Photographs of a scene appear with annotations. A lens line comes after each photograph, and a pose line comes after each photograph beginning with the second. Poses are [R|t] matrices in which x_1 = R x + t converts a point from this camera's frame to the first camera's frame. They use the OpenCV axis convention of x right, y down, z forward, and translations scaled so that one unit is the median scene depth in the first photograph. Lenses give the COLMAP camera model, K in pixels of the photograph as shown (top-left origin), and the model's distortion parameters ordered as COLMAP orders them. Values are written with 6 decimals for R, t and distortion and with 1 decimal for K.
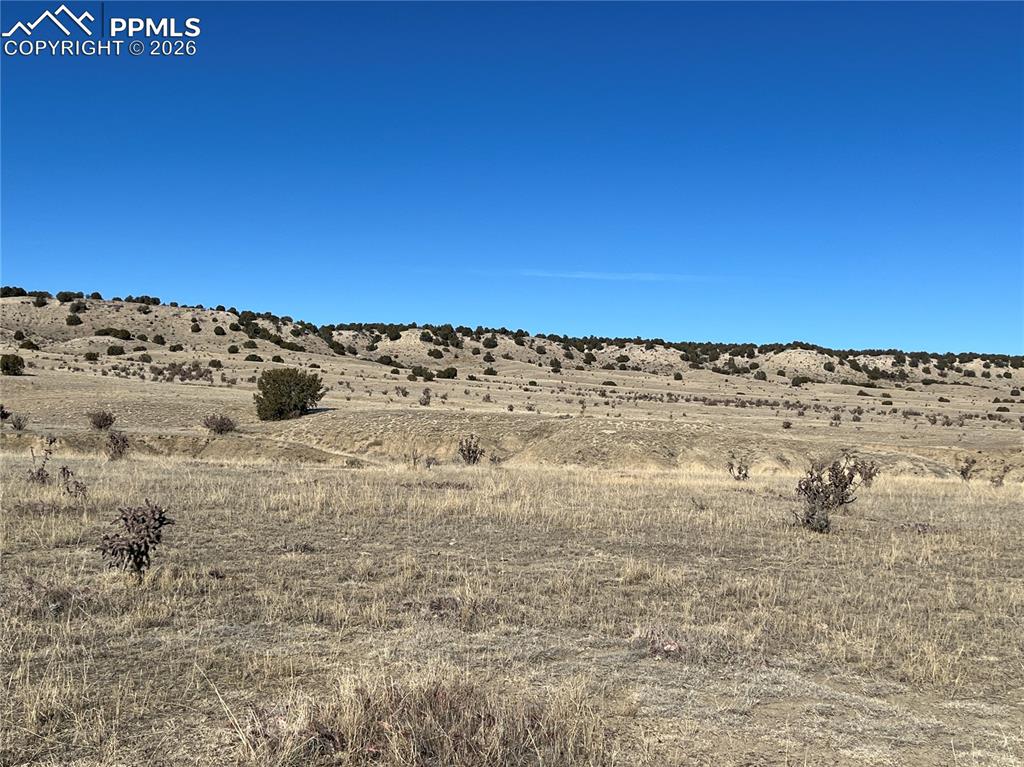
lens RADIAL K [[1124.0, 0, 503.0], [0, 1124.0, 378.9], [0, 0, 1]] dist [0.001612, 0.000000]
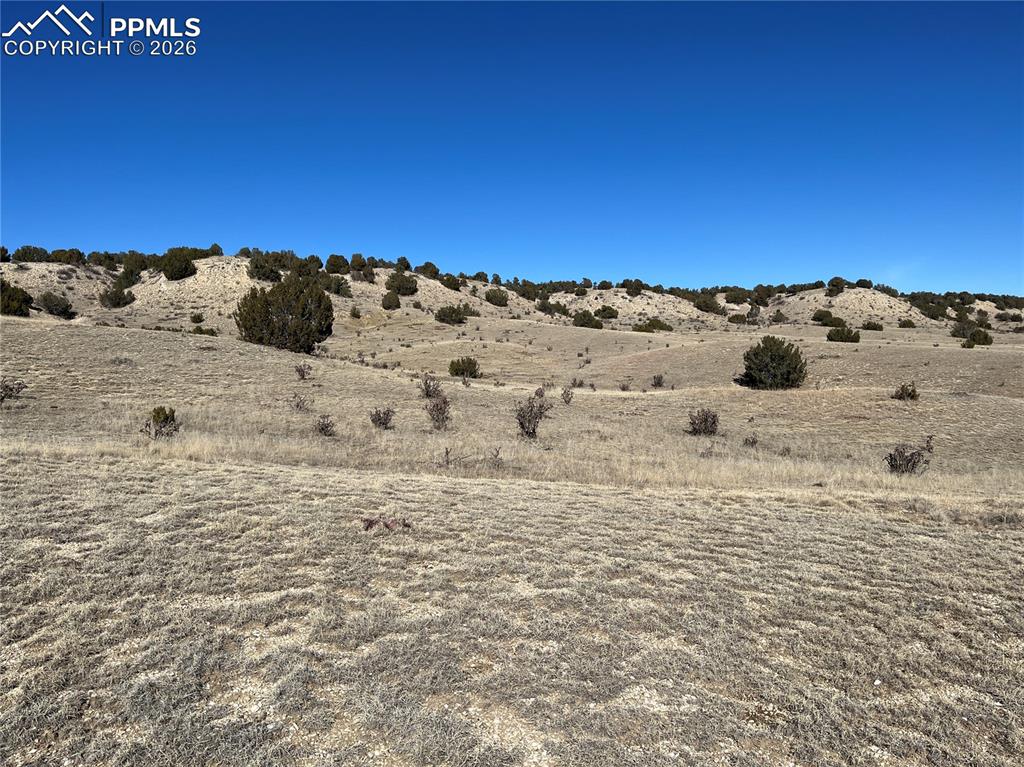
lens RADIAL K [[738.5, 0, 512.4], [0, 738.5, 404.3], [0, 0, 1]] dist [0.022260, -0.055746]
pose [[0.922756, -0.078555, 0.377293, -0.088653], [0.044688, 0.994211, 0.097709, -0.010652], [-0.382785, -0.073301, 0.920925, 0.700287]]
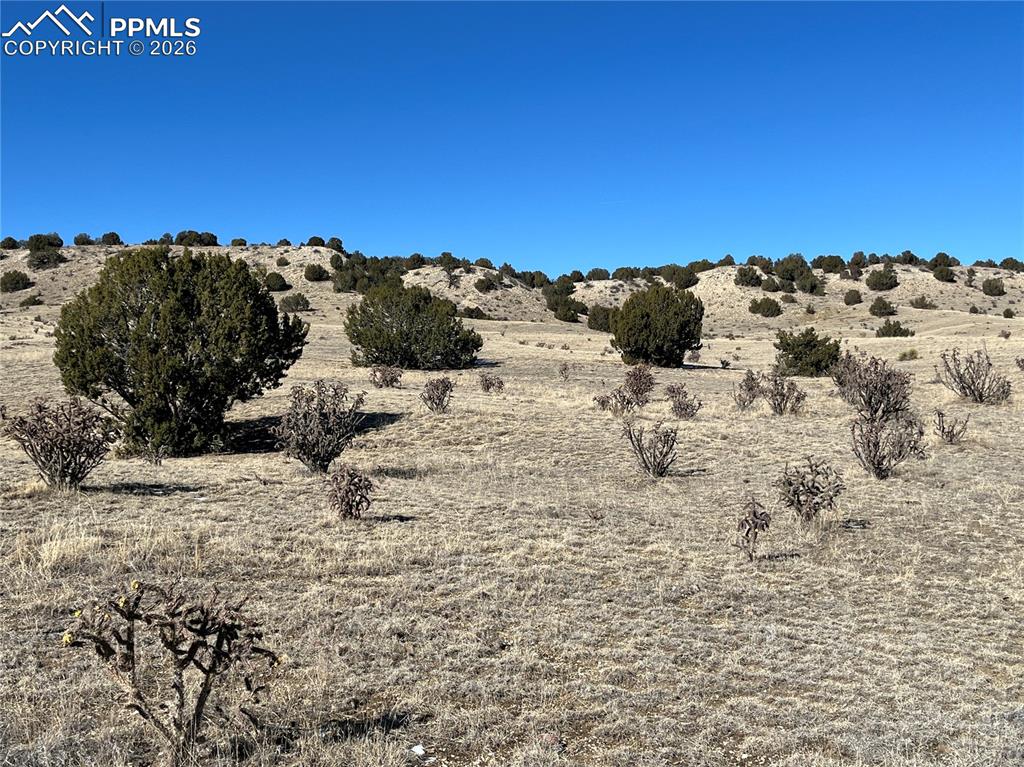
lens RADIAL K [[1083.4, 0, 511.0], [0, 1083.4, 384.3], [0, 0, 1]] dist [0.048211, 0.000000]
pose [[0.943430, -0.048079, -0.328067, -0.010394], [0.054558, 0.998455, 0.010568, -0.000042], [0.327052, -0.027868, 0.944595, 0.491627]]
